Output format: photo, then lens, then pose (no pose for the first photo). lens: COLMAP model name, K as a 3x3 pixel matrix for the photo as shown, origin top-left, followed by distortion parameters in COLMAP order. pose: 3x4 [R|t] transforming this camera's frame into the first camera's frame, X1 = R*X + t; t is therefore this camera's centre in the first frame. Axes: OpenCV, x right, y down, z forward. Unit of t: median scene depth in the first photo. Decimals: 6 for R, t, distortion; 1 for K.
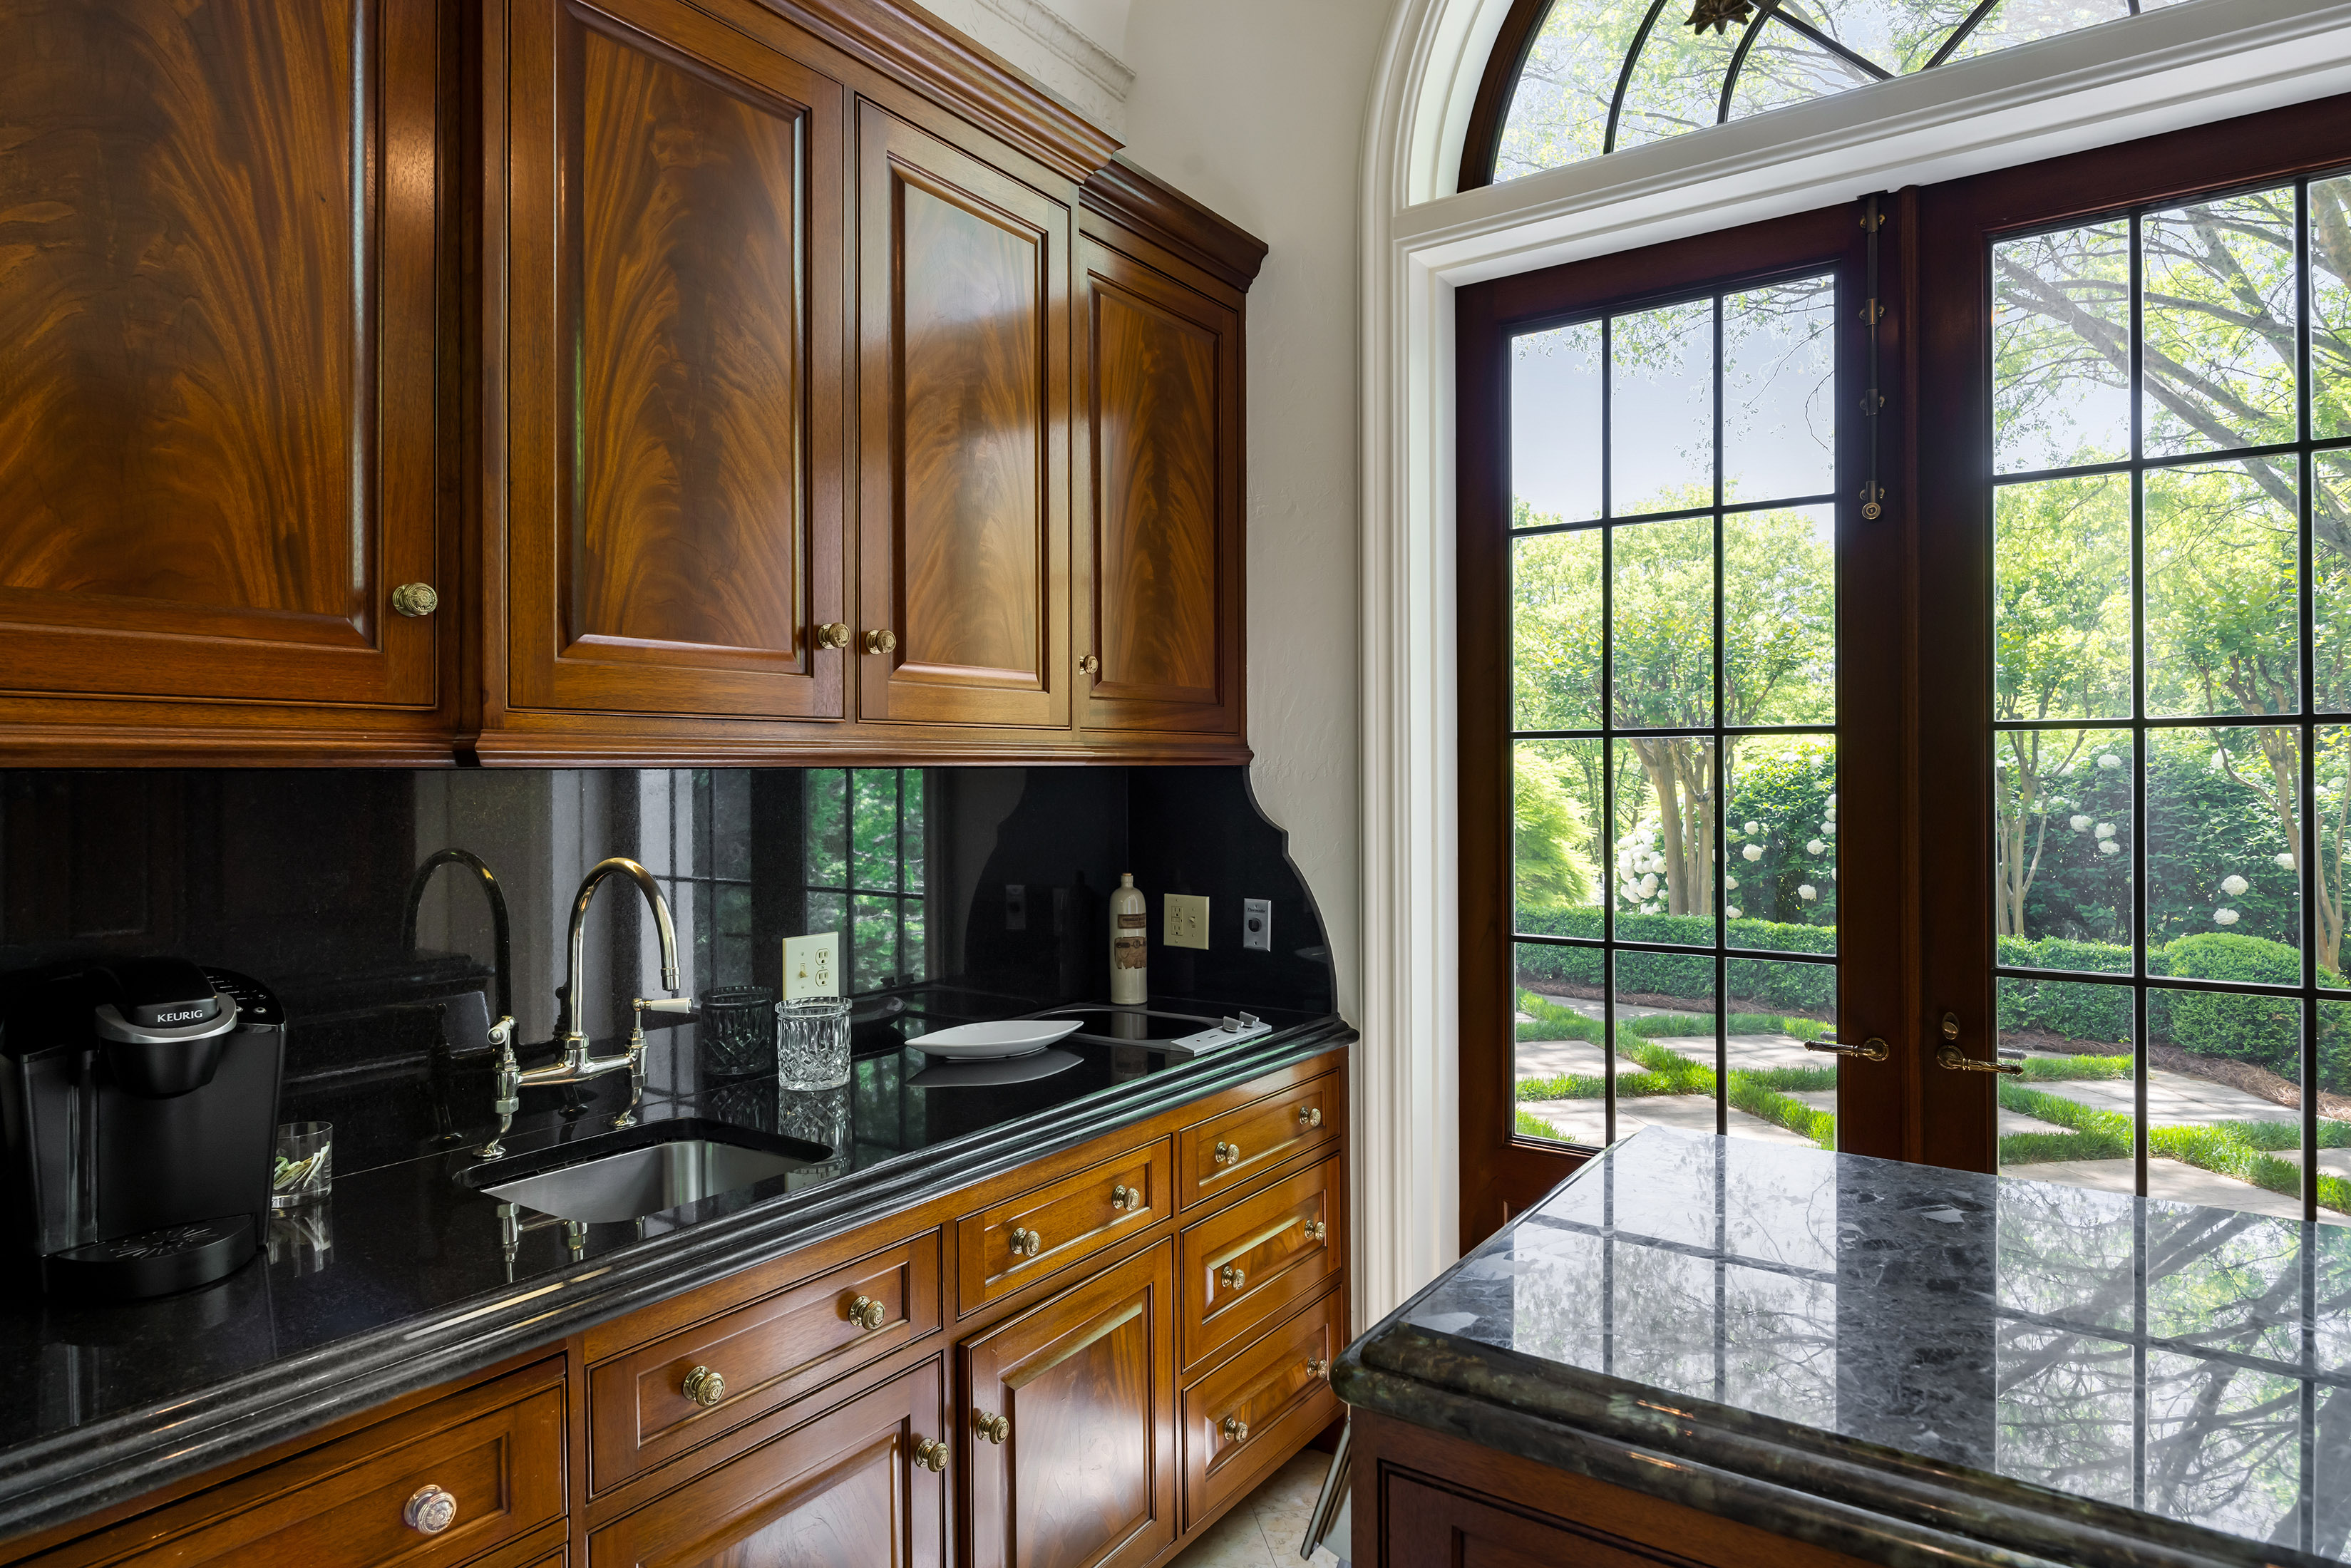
lens RADIAL K [[1326.2, 0, 1175.5], [0, 1326.2, 784.0], [0, 0, 1]] dist [0.000739, -0.000081]
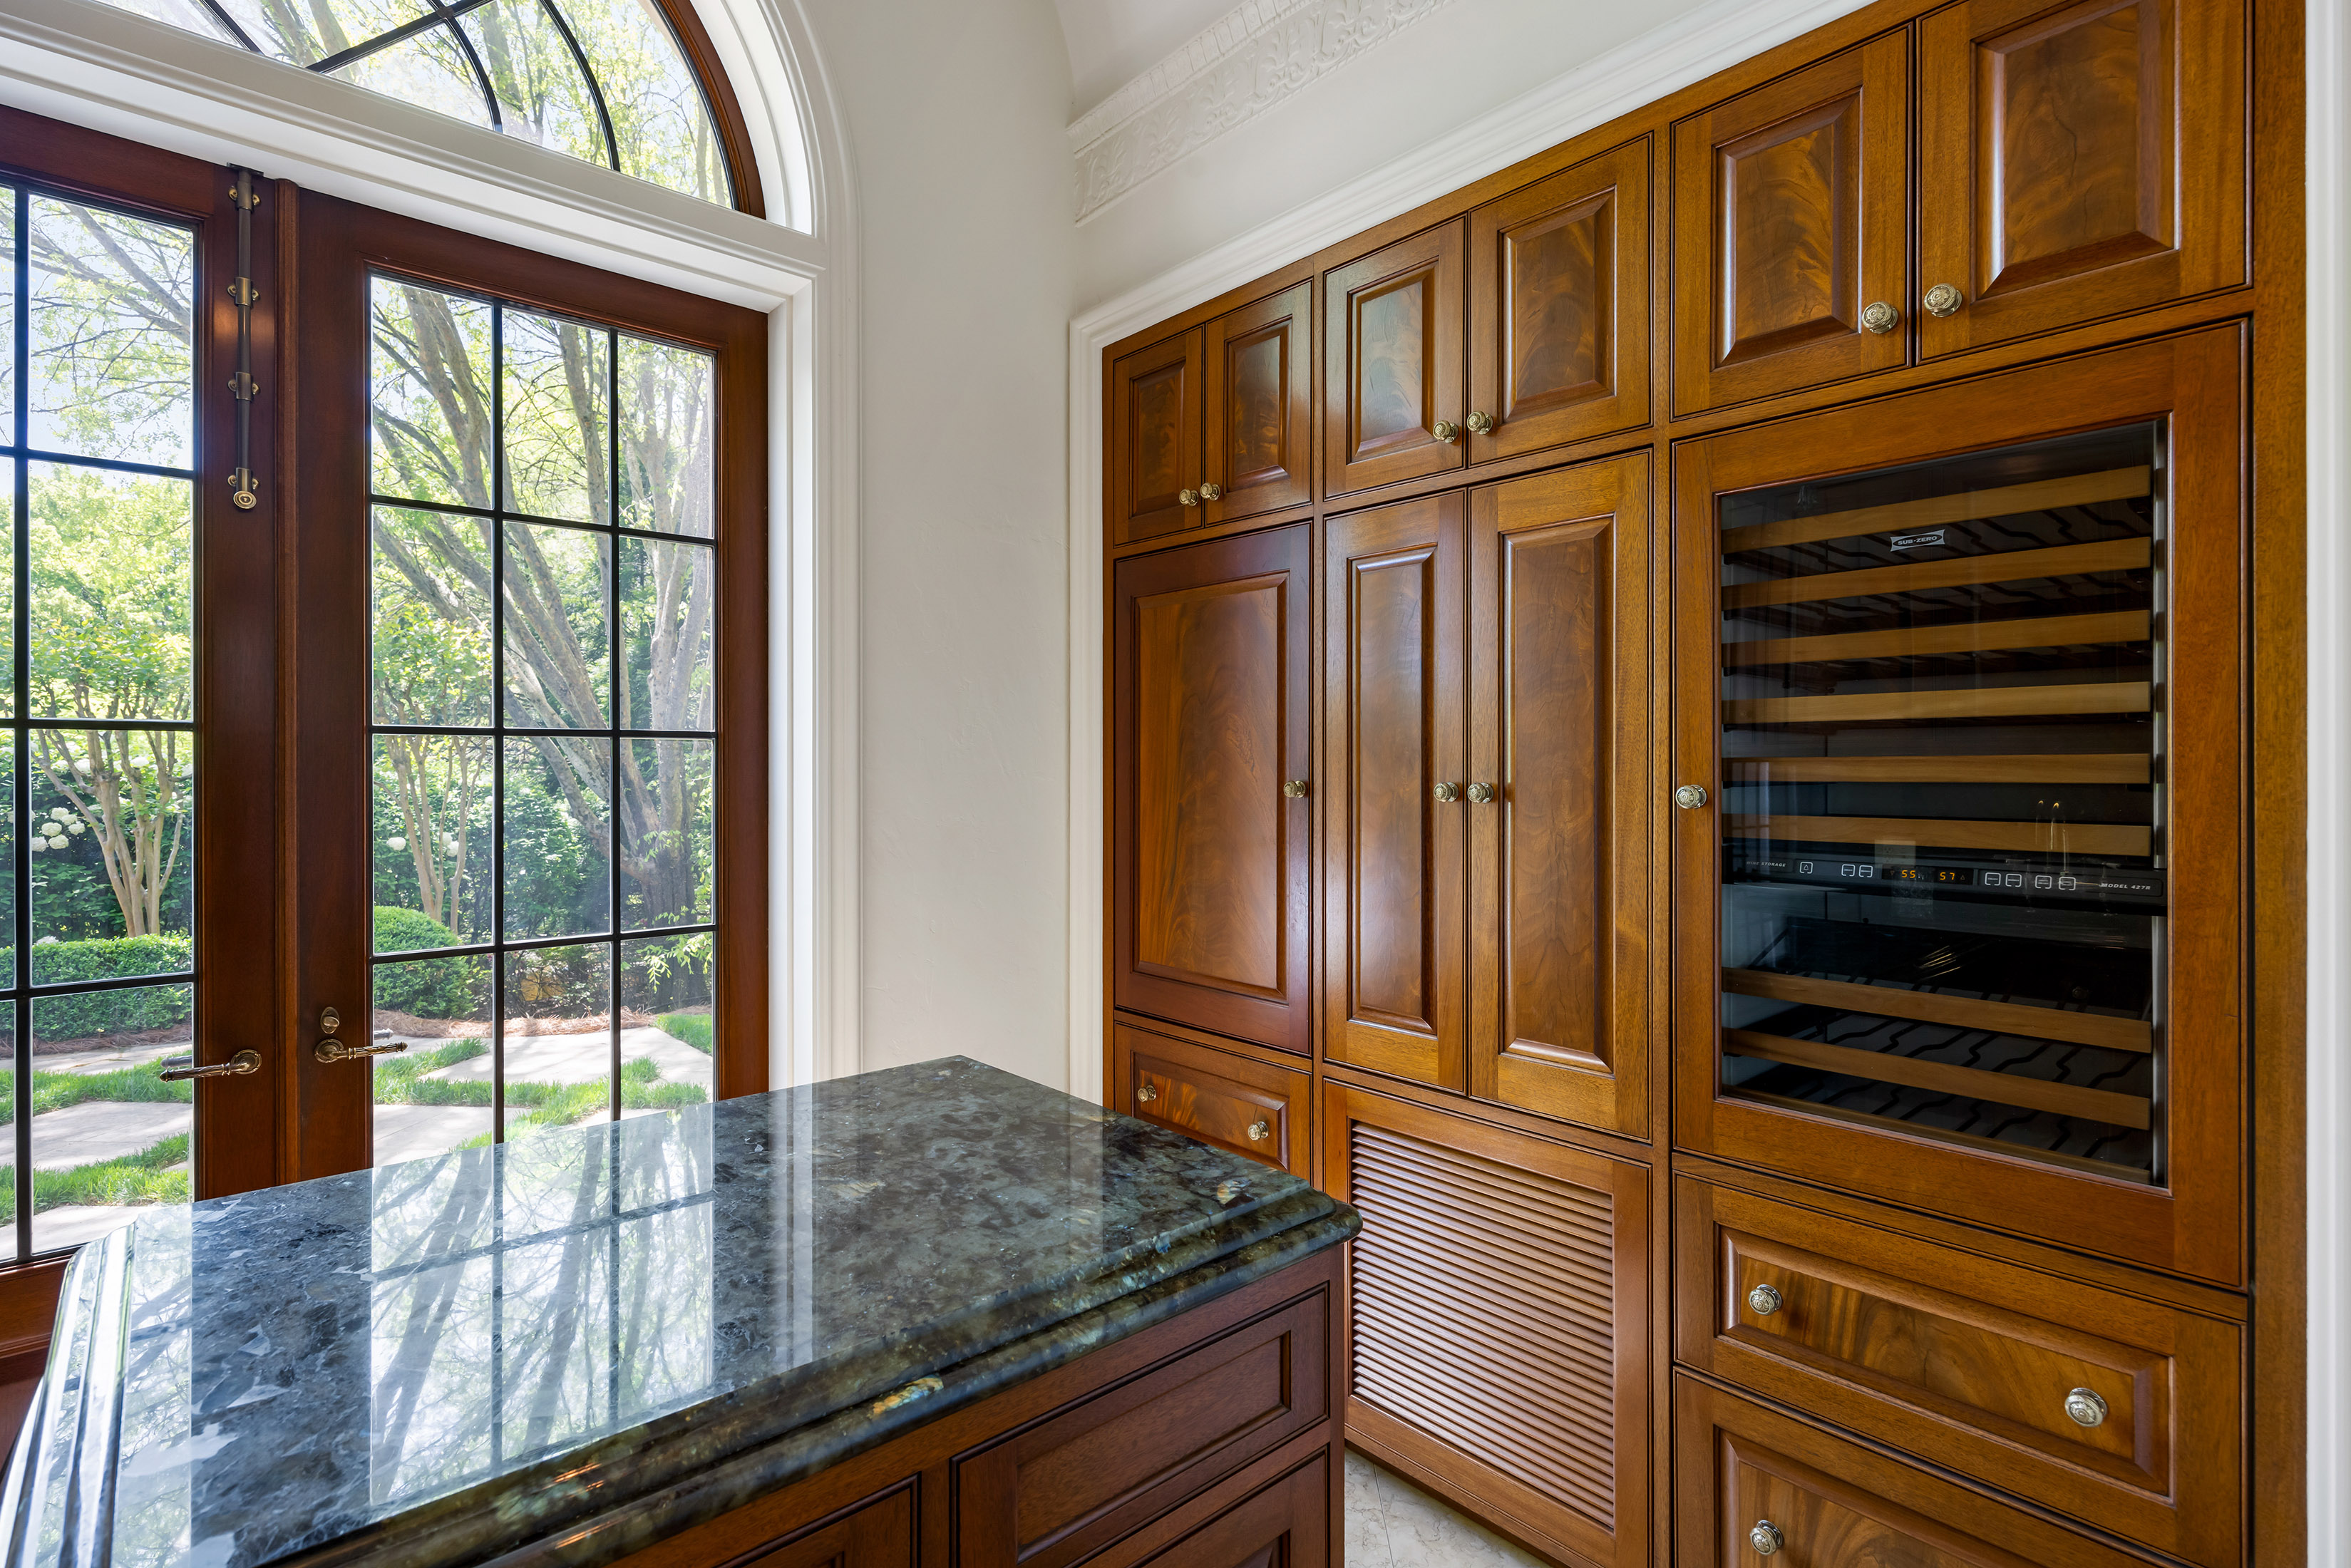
lens RADIAL K [[1126.8, 0, 1175.5], [0, 1126.8, 784.0], [0, 0, 1]] dist [-0.002172, -0.000527]
pose [[0.239170, -0.009004, 0.970936, -0.103967], [0.007982, 0.999941, 0.007306, -0.001645], [-0.970945, 0.006003, 0.239228, 0.156186]]
